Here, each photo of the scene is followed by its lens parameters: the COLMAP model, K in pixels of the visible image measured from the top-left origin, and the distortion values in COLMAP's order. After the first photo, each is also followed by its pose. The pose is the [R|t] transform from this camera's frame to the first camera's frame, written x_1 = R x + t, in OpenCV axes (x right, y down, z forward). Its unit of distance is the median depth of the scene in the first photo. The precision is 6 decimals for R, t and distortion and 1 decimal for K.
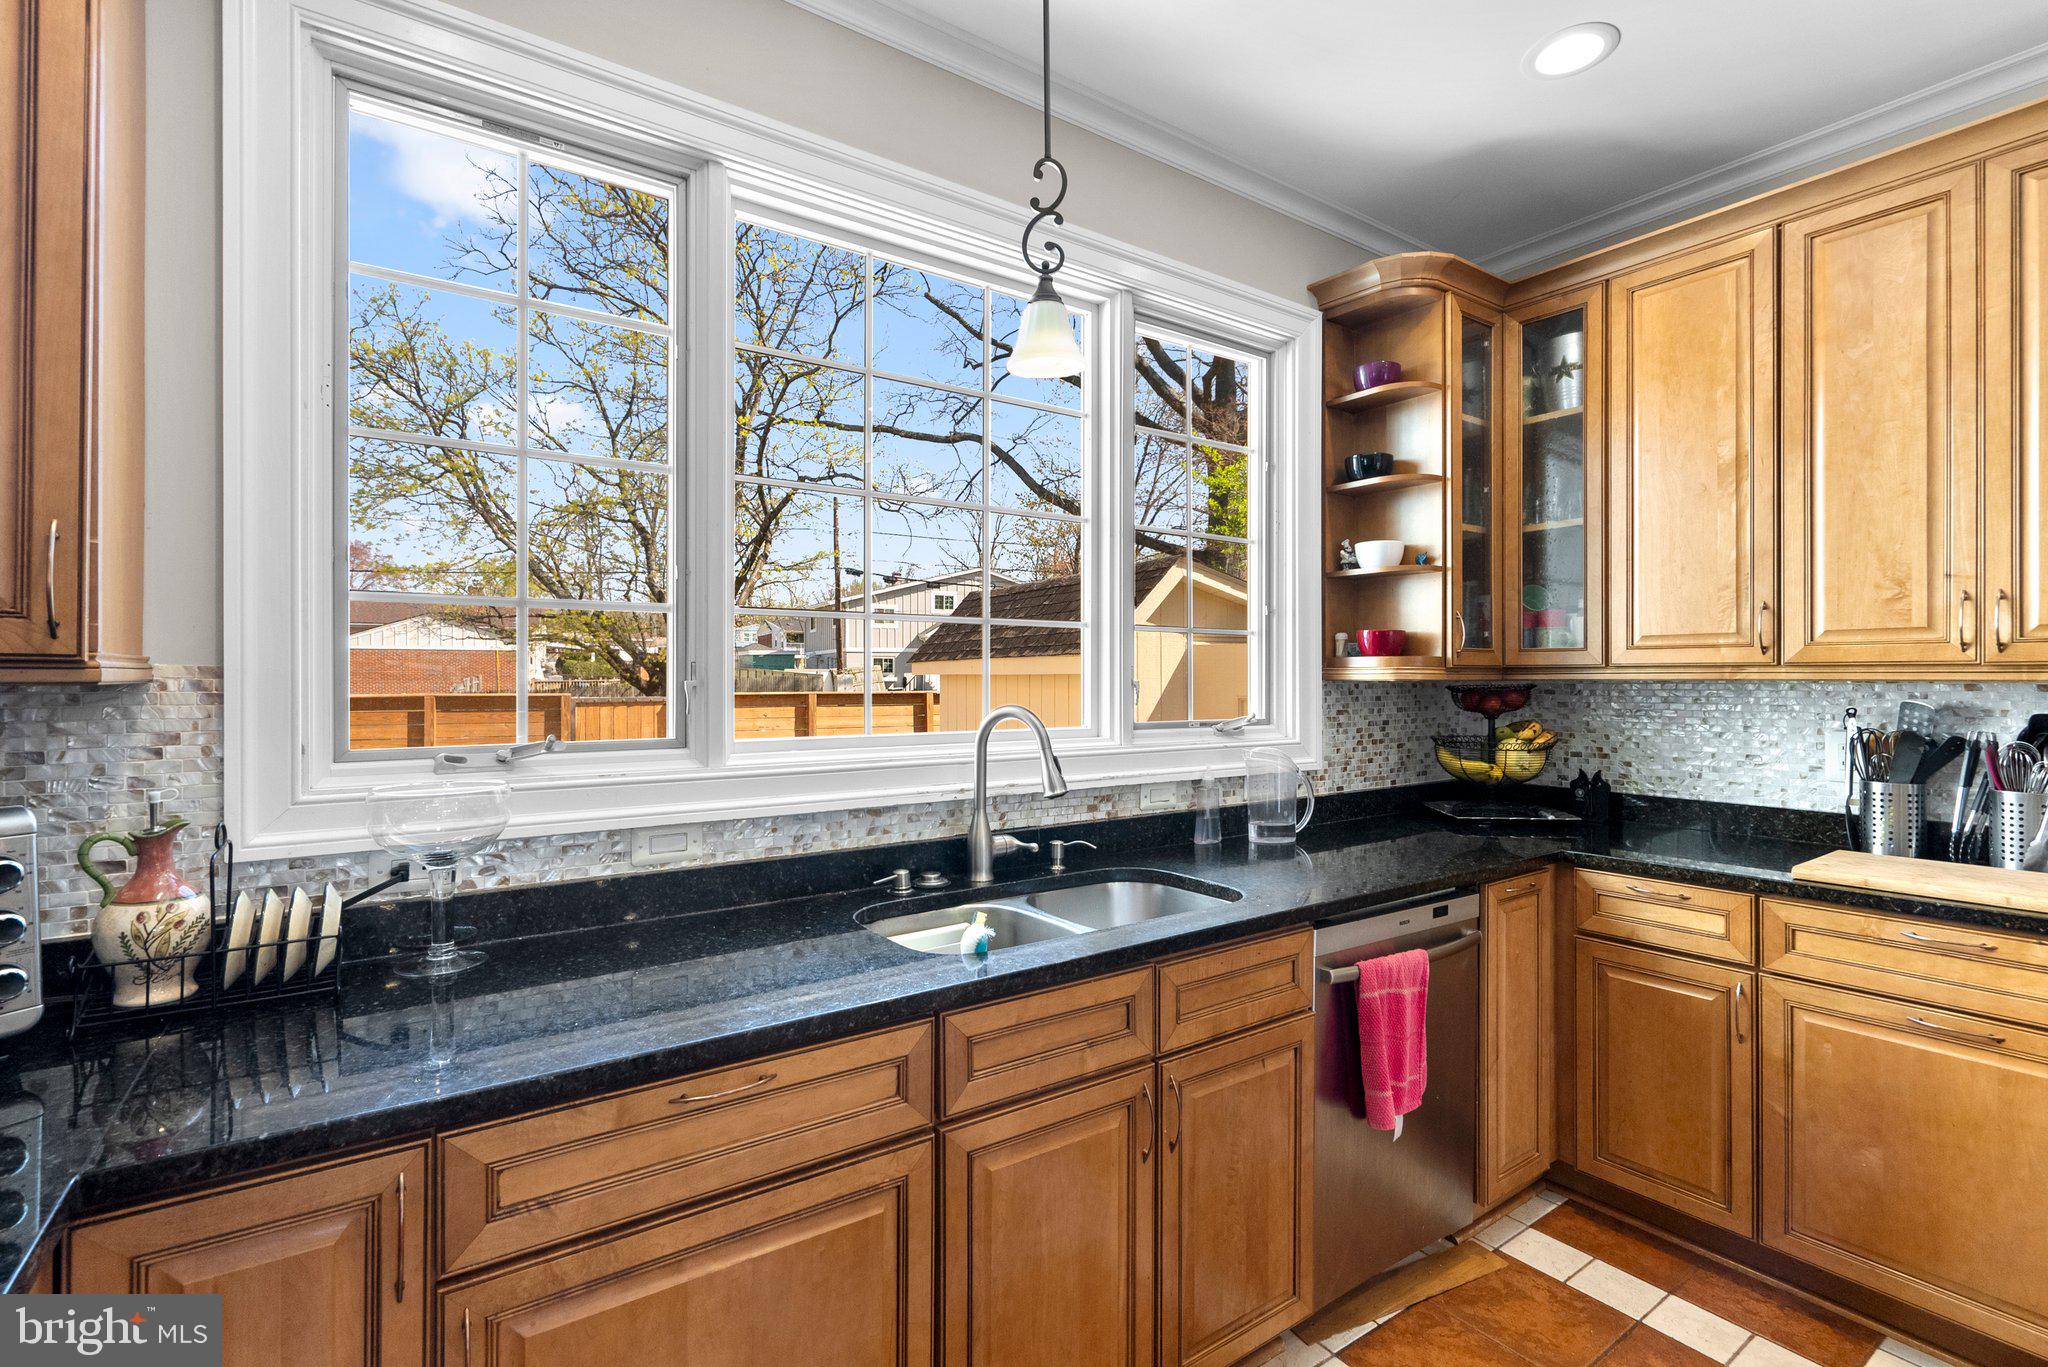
lens RADIAL K [[945.8, 0, 1030.3], [0, 945.8, 683.9], [0, 0, 1]] dist [-0.006997, 0.002601]
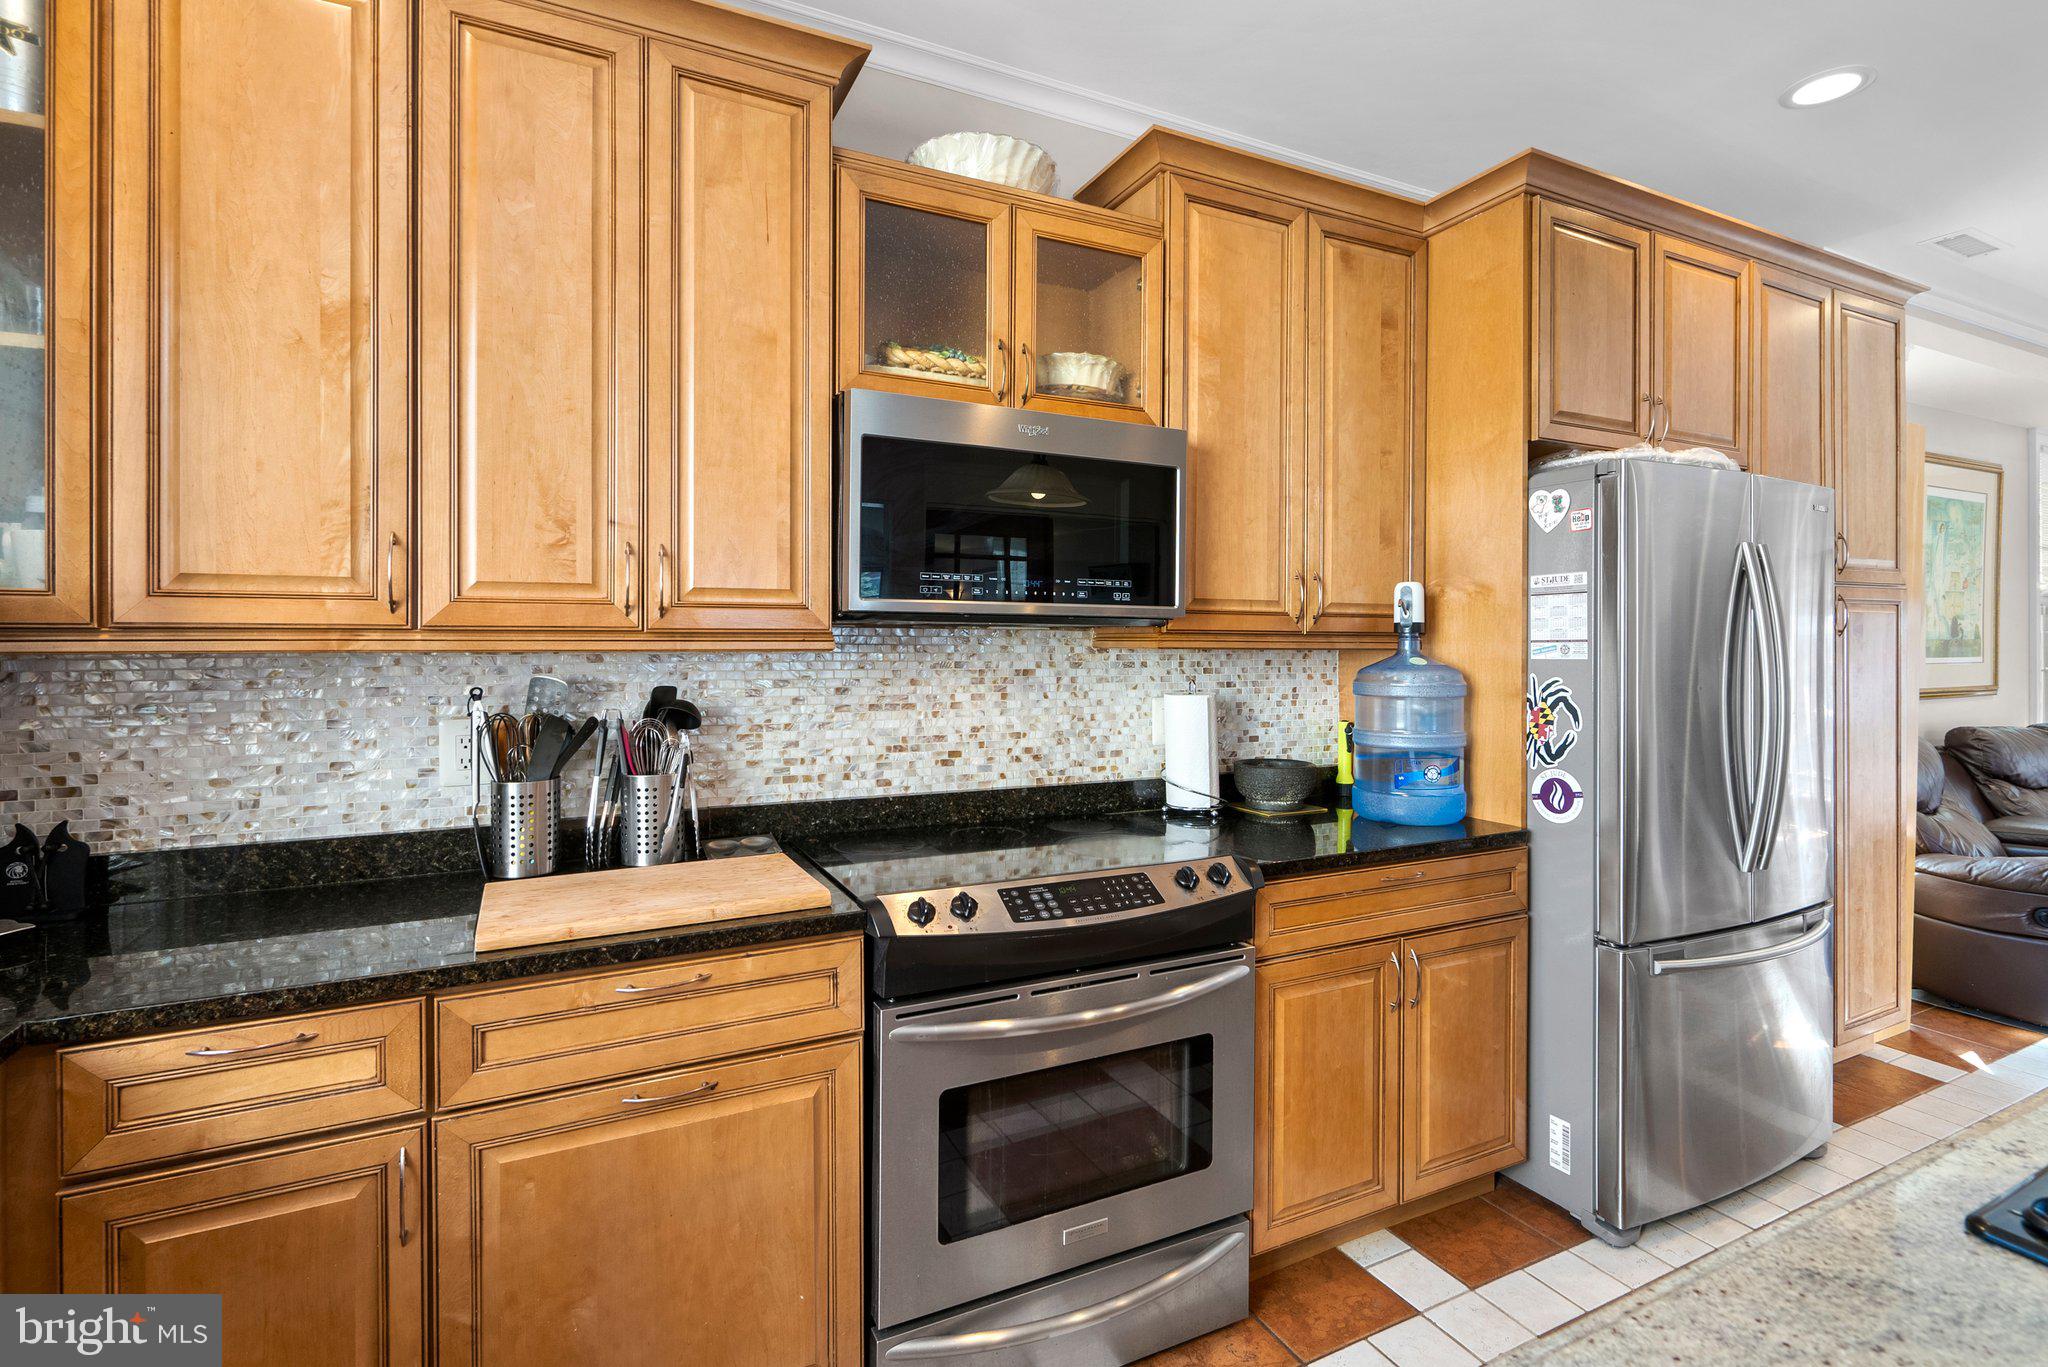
lens RADIAL K [[945.8, 0, 1000.1], [0, 945.8, 642.6], [0, 0, 1]] dist [-0.006997, 0.002601]
pose [[0.157229, 0.003792, 0.987555, 0.206720], [0.008355, 0.999952, -0.005170, -0.003616], [-0.987527, 0.009064, 0.157190, 0.511504]]
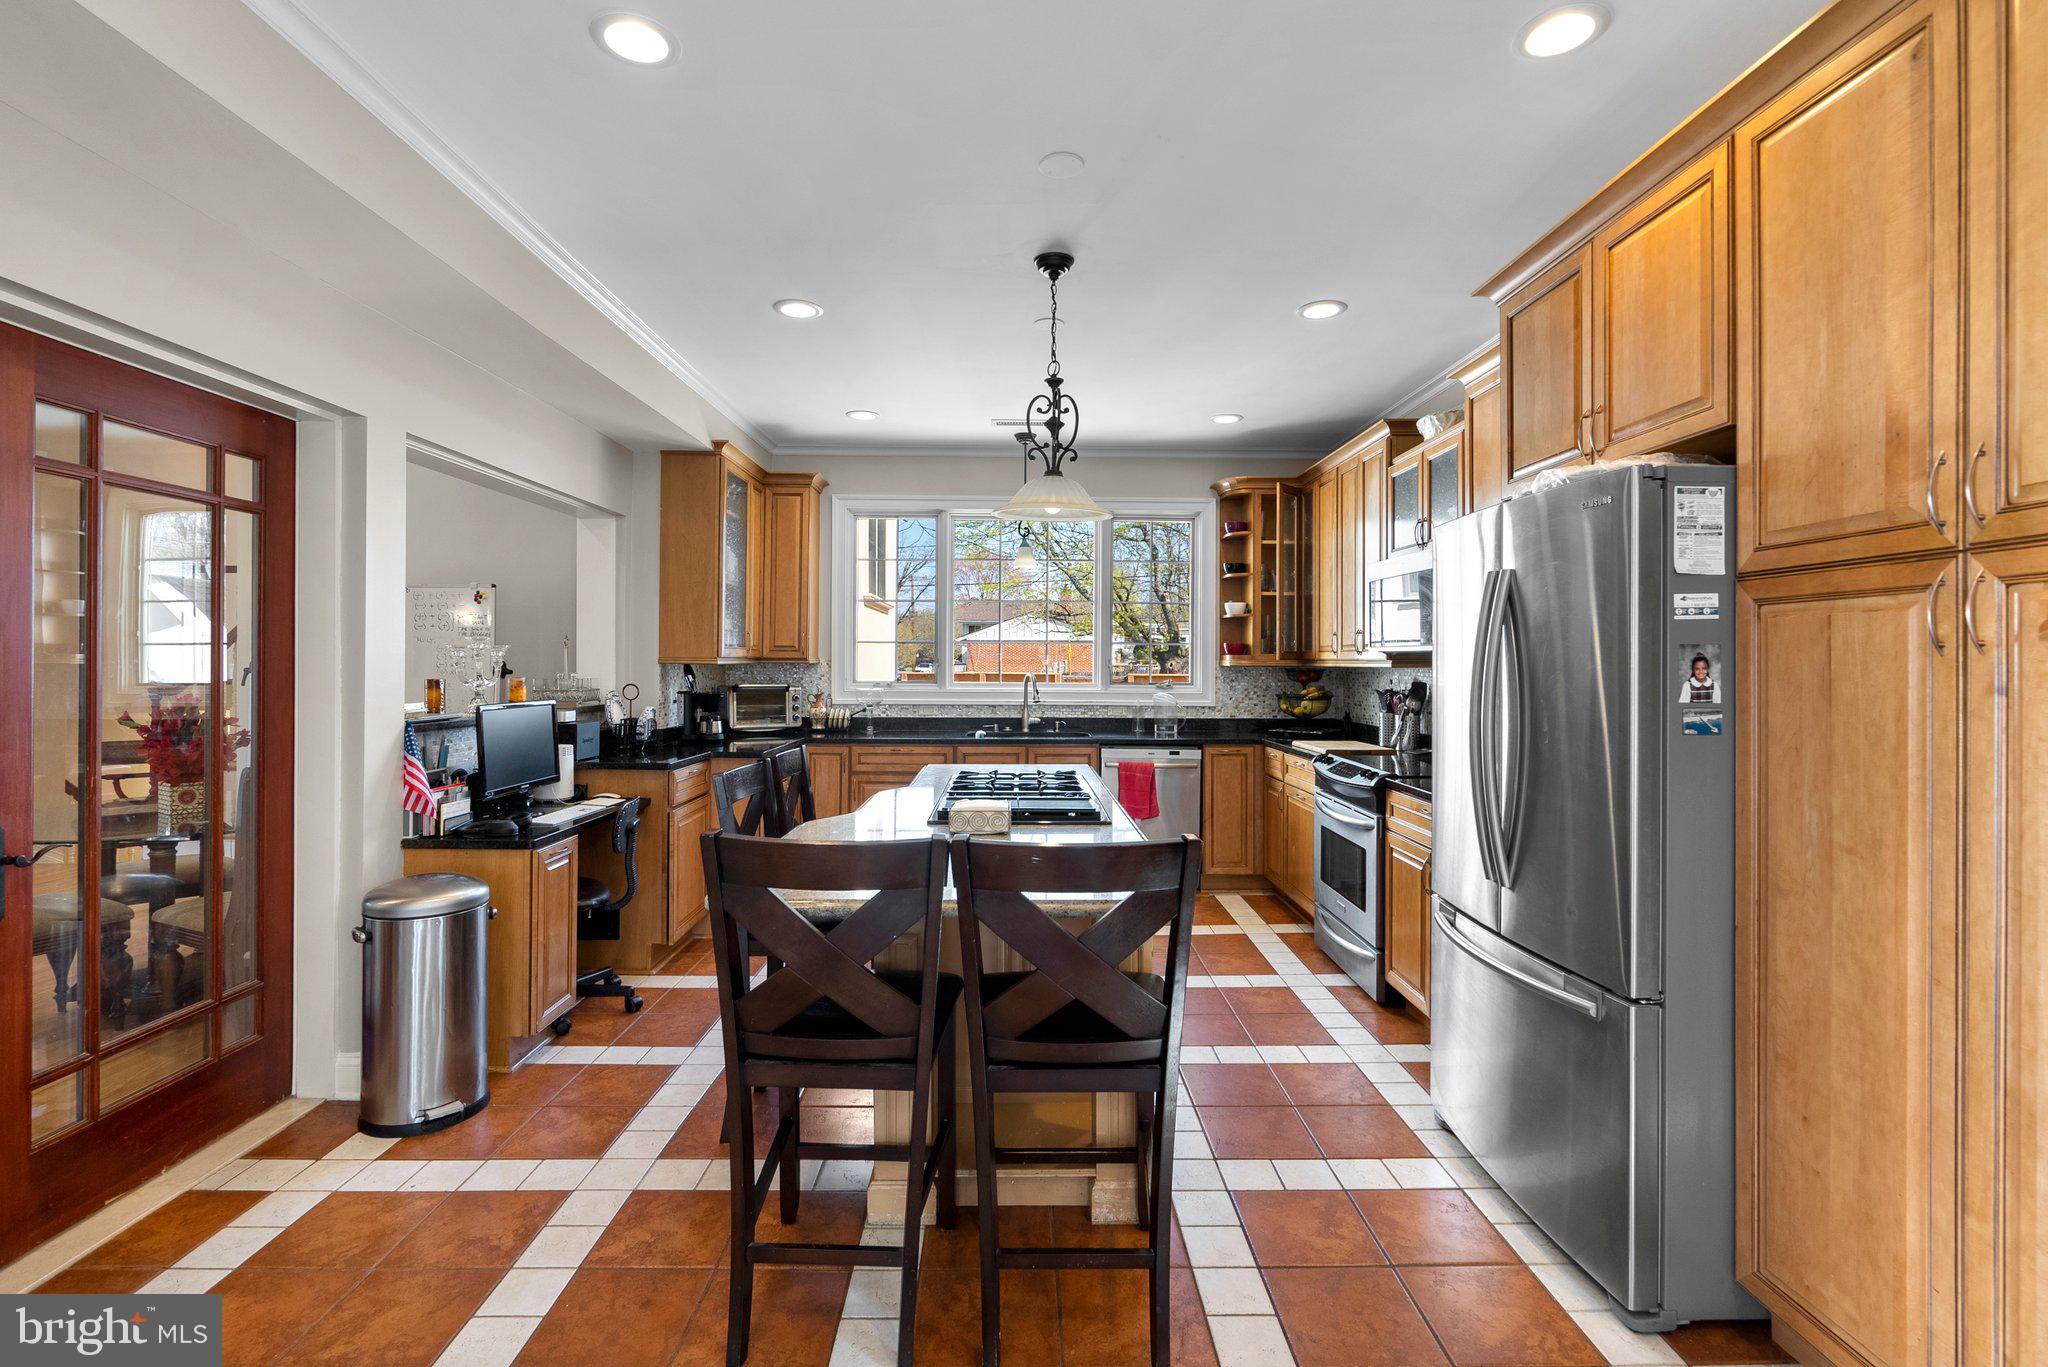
lens RADIAL K [[945.8, 0, 1015.0], [0, 945.8, 666.0], [0, 0, 1]] dist [-0.006997, 0.002601]
pose [[0.822192, 0.006640, -0.569172, 1.547744], [-0.009220, 0.999956, -0.001653, 0.006146], [0.569136, 0.006607, 0.822217, -1.407473]]
